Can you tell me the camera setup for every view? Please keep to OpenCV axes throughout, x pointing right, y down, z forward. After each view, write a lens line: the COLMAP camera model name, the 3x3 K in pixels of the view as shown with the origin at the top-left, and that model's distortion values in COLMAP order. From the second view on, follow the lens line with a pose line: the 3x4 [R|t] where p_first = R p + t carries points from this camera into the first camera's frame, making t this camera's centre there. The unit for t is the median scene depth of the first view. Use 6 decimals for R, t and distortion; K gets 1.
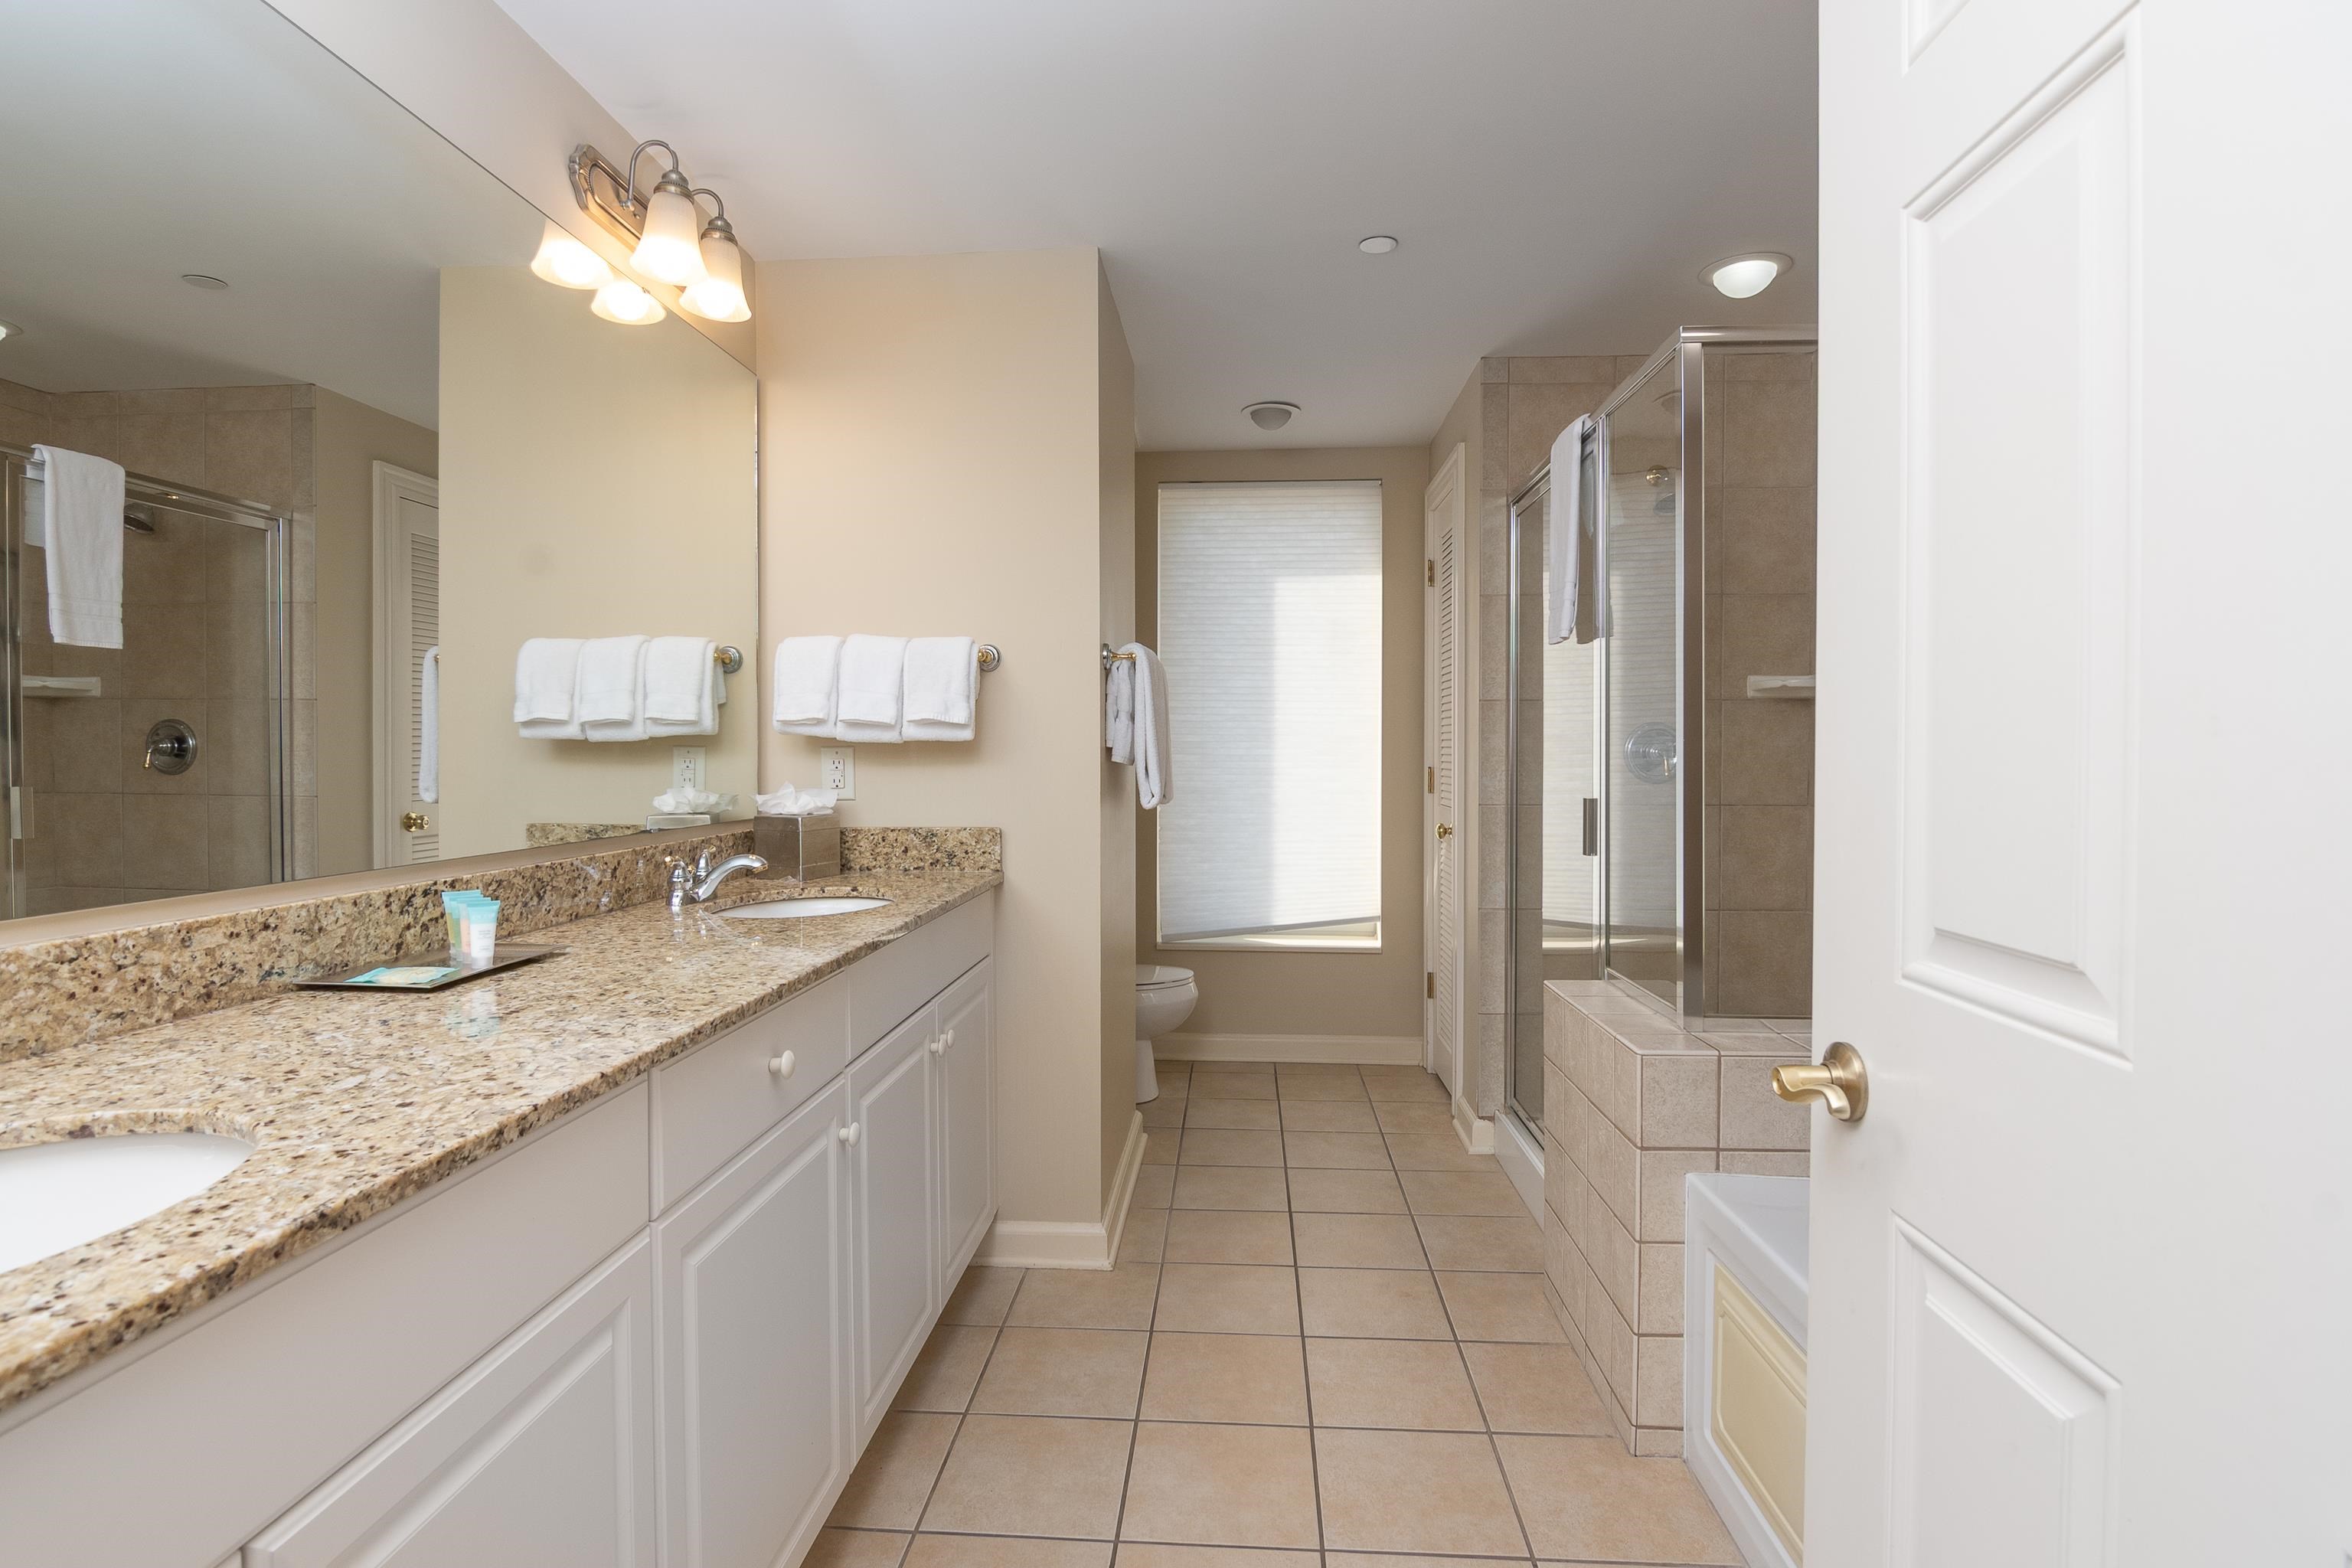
lens RADIAL K [[1134.1, 0, 1166.0], [0, 1134.1, 778.0], [0, 0, 1]] dist [-0.005654, -0.005434]
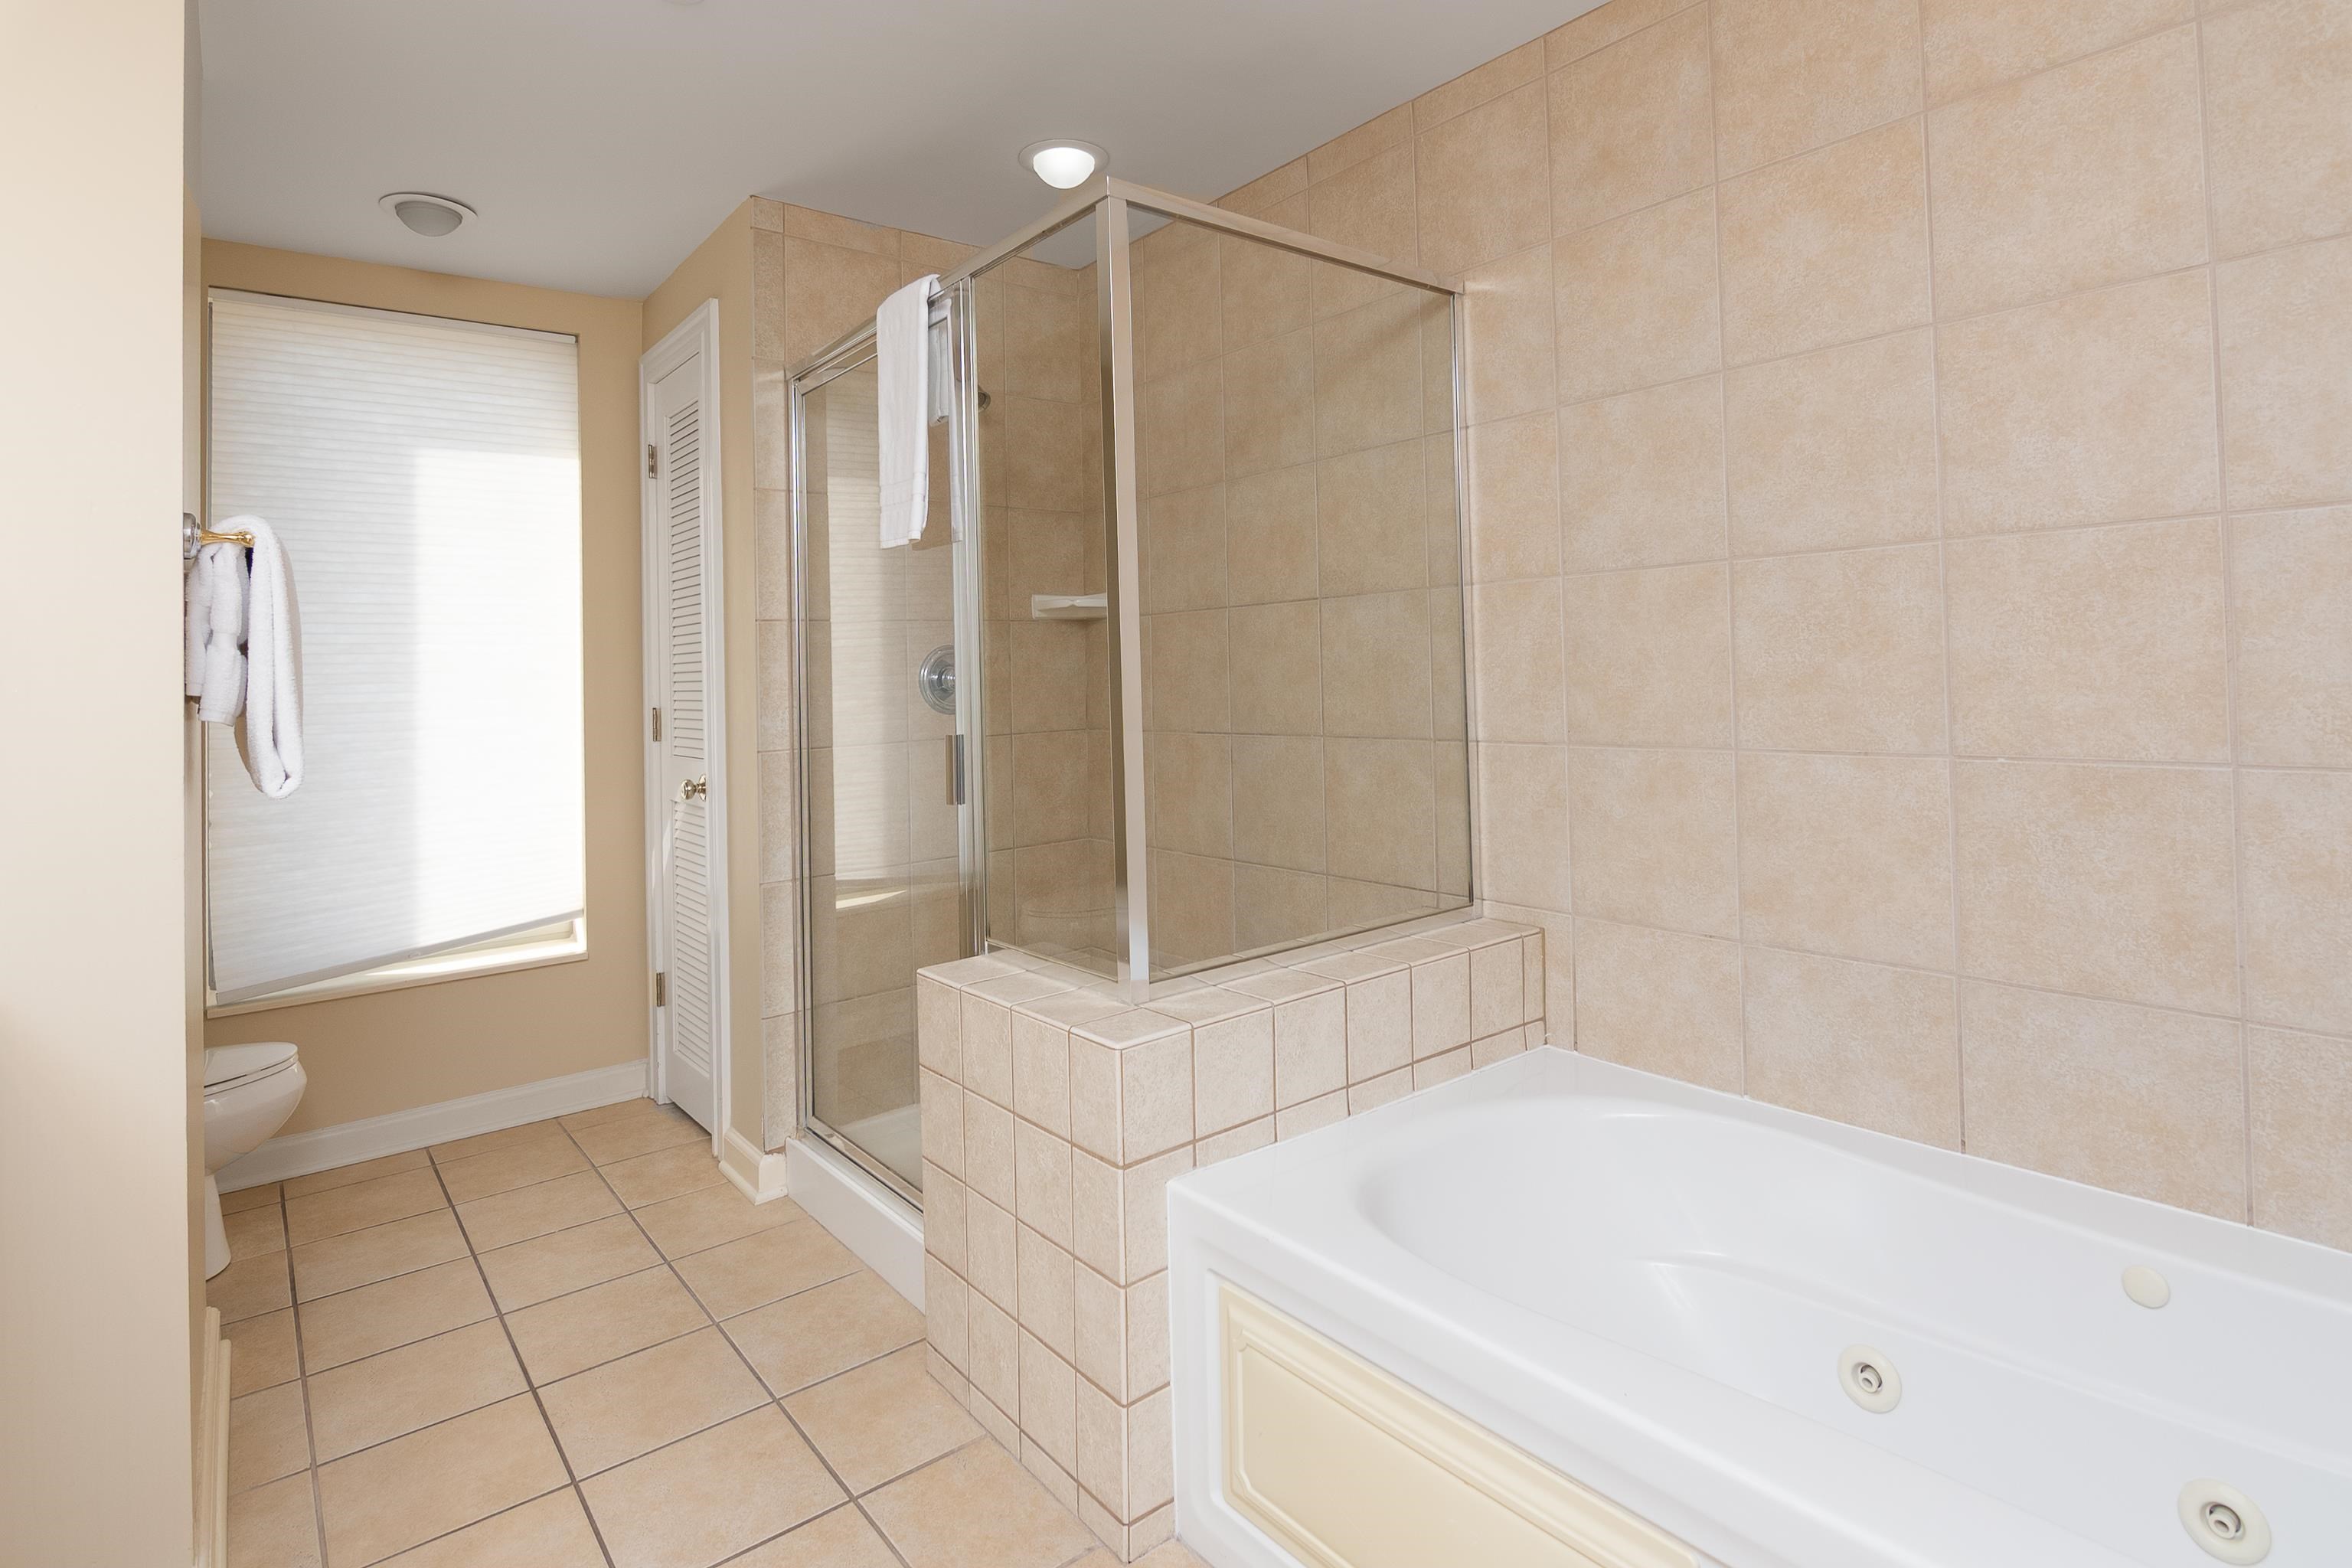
lens RADIAL K [[1189.3, 0, 1172.2], [0, 1189.3, 634.5], [0, 0, 1]] dist [-0.003790, -0.009145]
pose [[0.738780, -0.005492, 0.673924, -0.066502], [0.050198, 0.997638, -0.046898, -0.004593], [-0.672075, 0.068477, 0.737310, 0.184008]]
